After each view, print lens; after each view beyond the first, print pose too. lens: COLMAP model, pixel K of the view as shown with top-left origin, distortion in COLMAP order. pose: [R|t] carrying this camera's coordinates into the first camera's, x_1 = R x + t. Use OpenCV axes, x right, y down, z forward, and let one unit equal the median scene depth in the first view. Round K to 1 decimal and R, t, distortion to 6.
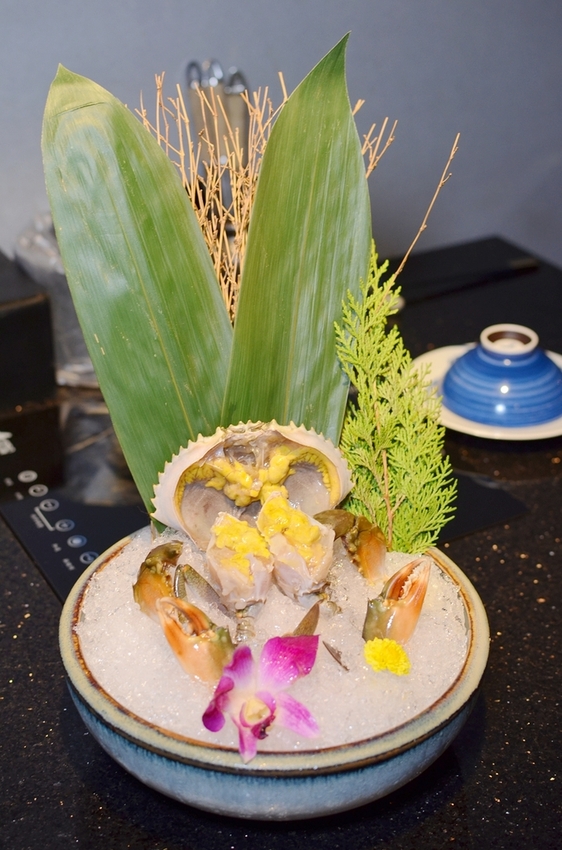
lens RADIAL K [[1284.6, 0, 283.4], [0, 1284.6, 426.9], [0, 0, 1]] dist [0.005935, 0.000000]
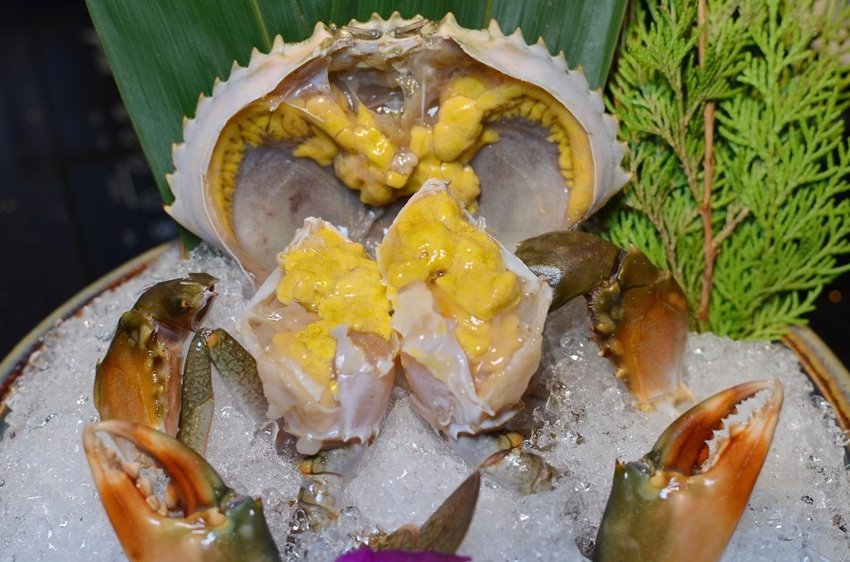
lens RADIAL K [[1284.6, 0, 422.5], [0, 1284.6, 274.0], [0, 0, 1]] dist [0.005935, 0.000000]
pose [[0.978957, 0.092582, -0.181858, 0.070505], [-0.063941, 0.985450, 0.157483, 0.013371], [0.193792, -0.142541, 0.970632, 0.568694]]
